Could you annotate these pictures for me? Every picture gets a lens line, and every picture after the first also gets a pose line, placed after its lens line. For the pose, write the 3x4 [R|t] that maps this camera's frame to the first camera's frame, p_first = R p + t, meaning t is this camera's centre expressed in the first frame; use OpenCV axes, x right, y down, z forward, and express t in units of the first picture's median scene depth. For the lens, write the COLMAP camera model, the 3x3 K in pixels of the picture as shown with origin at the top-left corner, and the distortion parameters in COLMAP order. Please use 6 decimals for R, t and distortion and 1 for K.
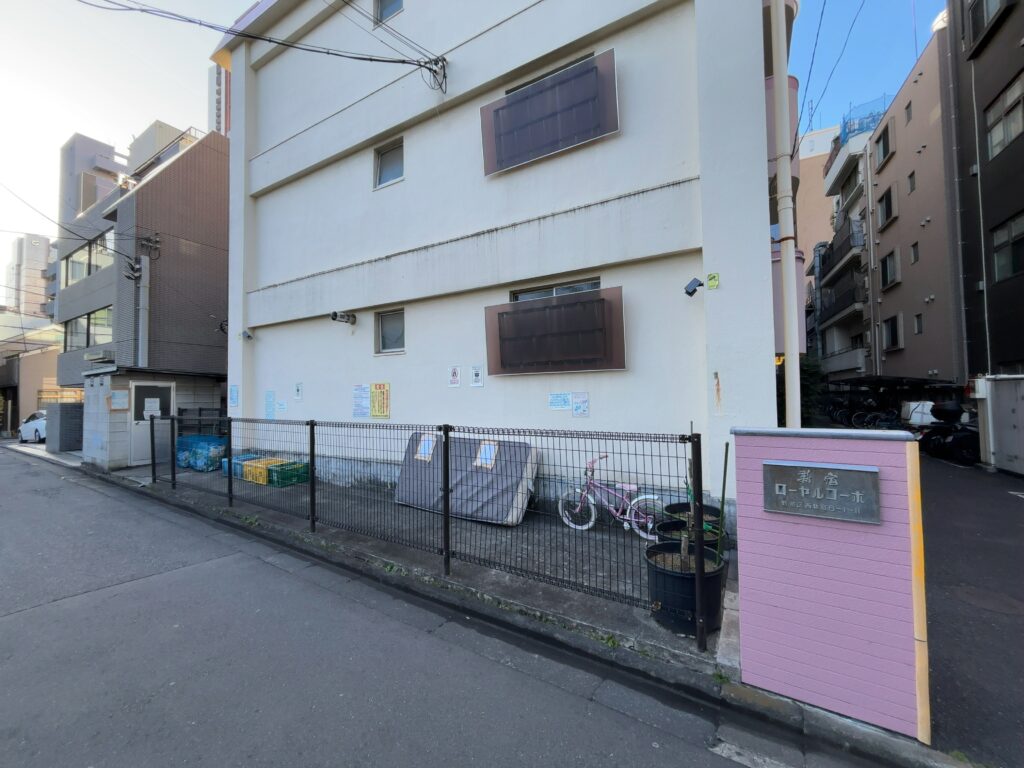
lens RADIAL K [[405.5, 0, 514.6], [0, 405.5, 384.4], [0, 0, 1]] dist [-0.001760, 0.000296]
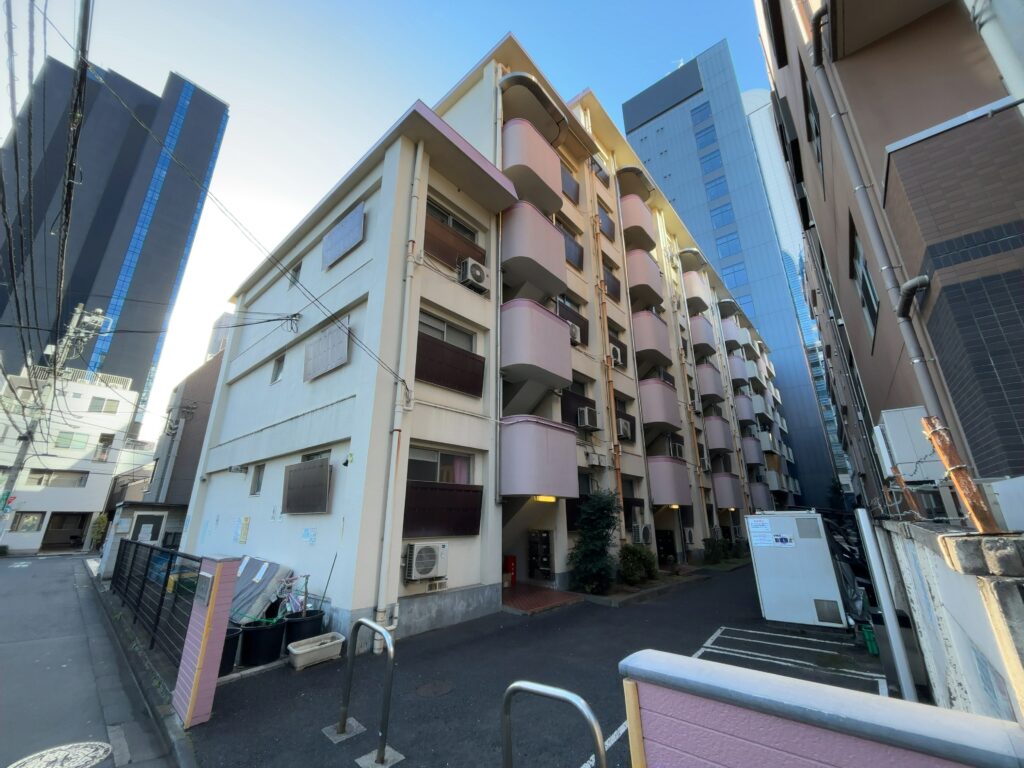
lens RADIAL K [[405.5, 0, 508.6], [0, 405.5, 384.1], [0, 0, 1]] dist [-0.001760, 0.000296]
pose [[0.981875, -0.053863, -0.181713, 0.607529], [-0.000104, 0.958612, -0.284716, -0.031933], [0.189528, 0.279574, 0.941232, -0.207790]]
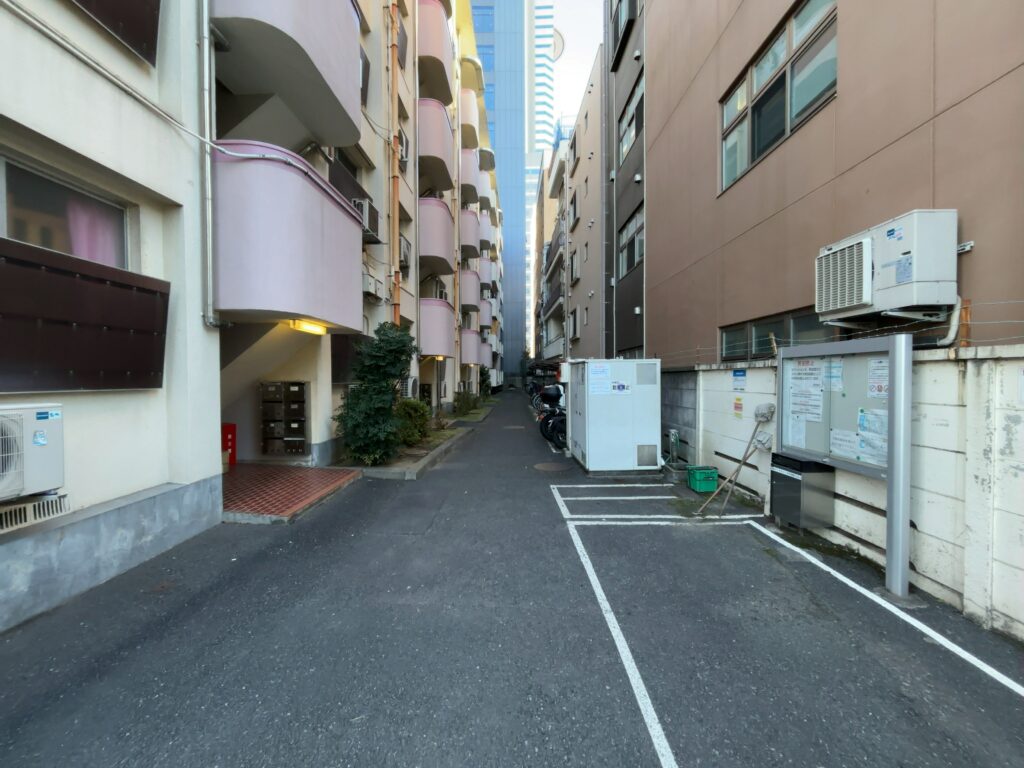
lens RADIAL K [[405.5, 0, 508.8], [0, 405.5, 386.8], [0, 0, 1]] dist [-0.001760, 0.000296]
pose [[0.879918, -0.002787, 0.475117, 0.481777], [-0.021384, 0.998737, 0.045462, 0.003769], [-0.474644, -0.050163, 0.878747, 0.176670]]
